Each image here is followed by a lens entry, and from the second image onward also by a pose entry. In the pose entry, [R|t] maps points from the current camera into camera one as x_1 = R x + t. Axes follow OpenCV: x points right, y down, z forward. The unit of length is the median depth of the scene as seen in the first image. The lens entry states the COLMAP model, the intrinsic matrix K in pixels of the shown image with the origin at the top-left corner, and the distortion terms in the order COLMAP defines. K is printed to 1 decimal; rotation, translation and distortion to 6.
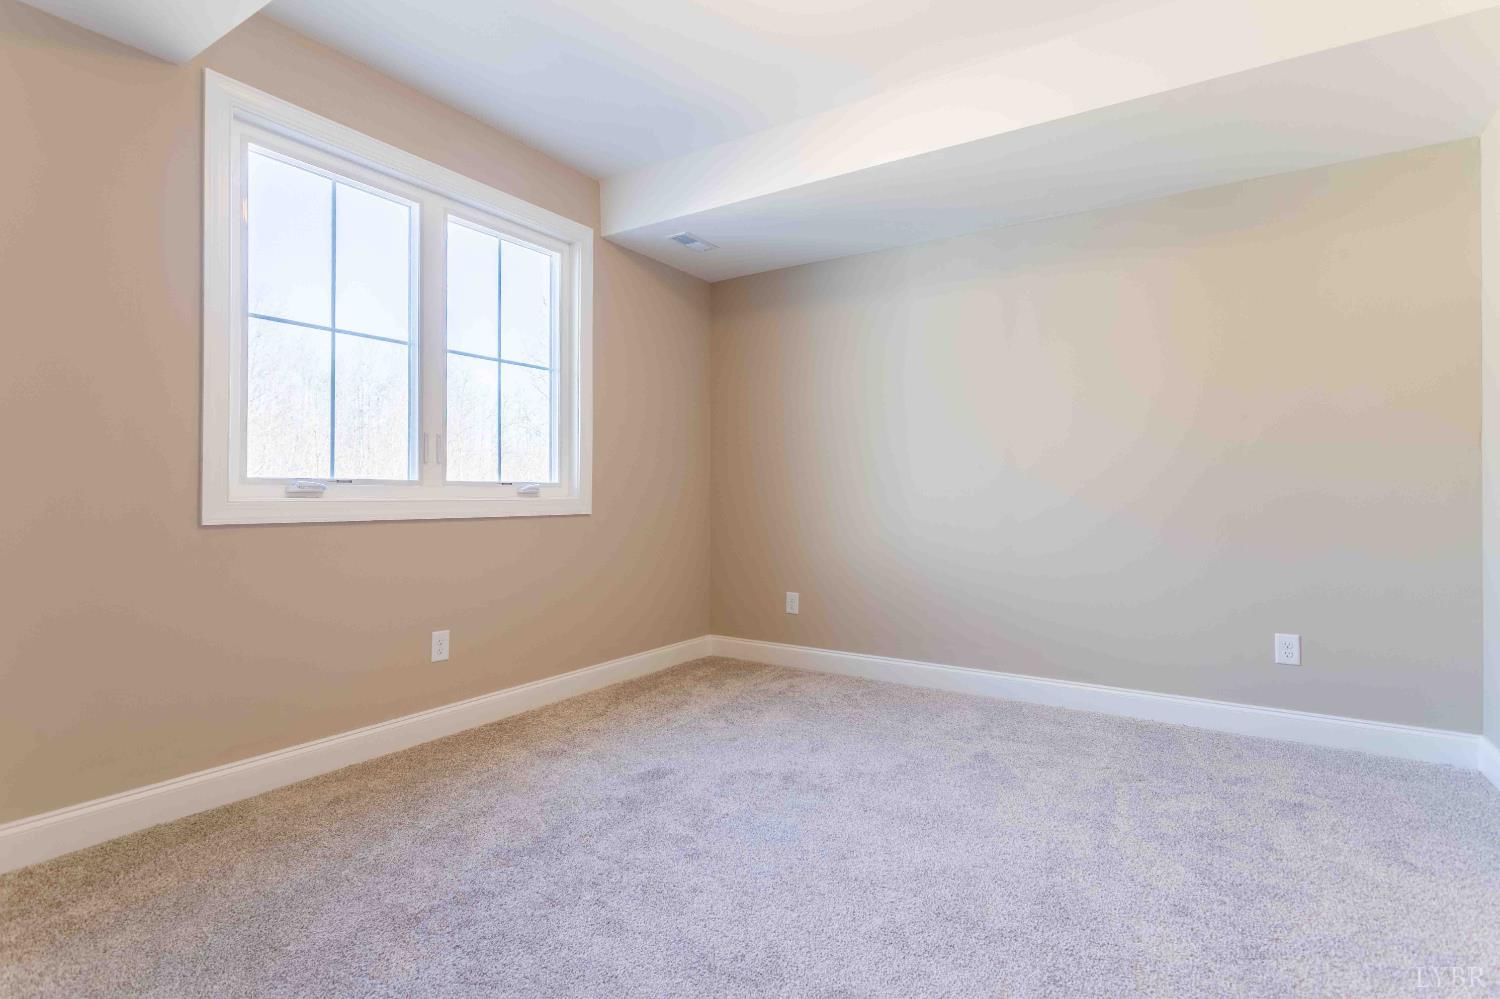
lens RADIAL K [[753.9, 0, 748.9], [0, 753.9, 491.4], [0, 0, 1]] dist [0.000966, 0.000727]
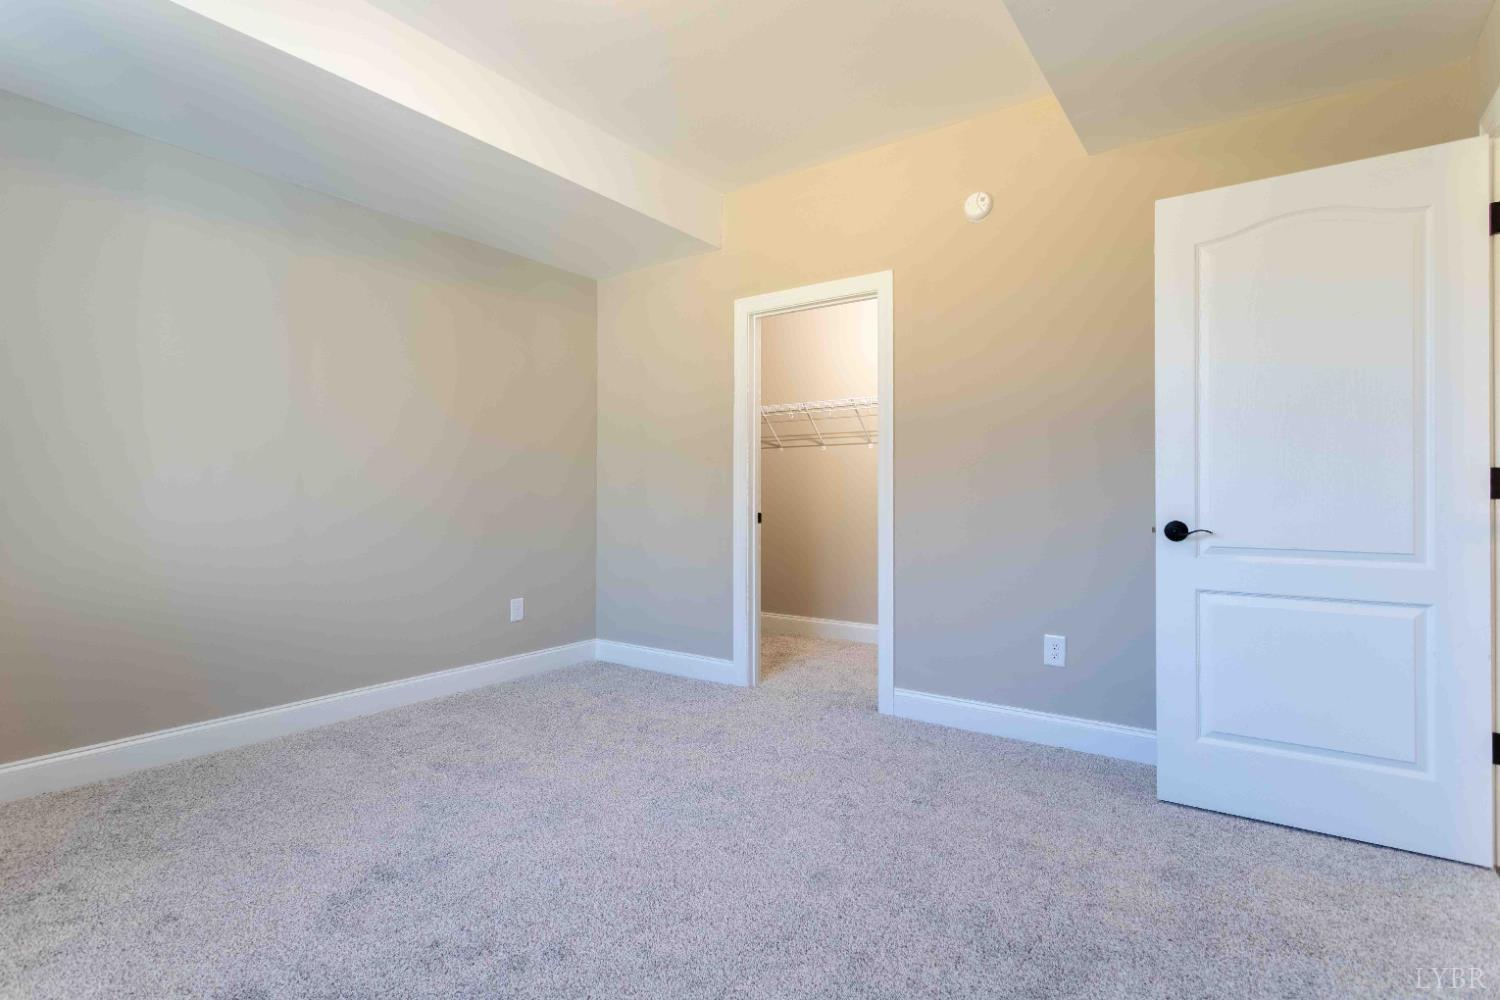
lens RADIAL K [[724.0, 0, 745.2], [0, 724.0, 490.1], [0, 0, 1]] dist [0.001816, 0.000052]
pose [[0.048457, 0.007406, 0.998798, -0.647255], [-0.000835, 0.999972, -0.007375, 0.004018], [-0.998825, -0.000477, 0.048462, 0.610664]]
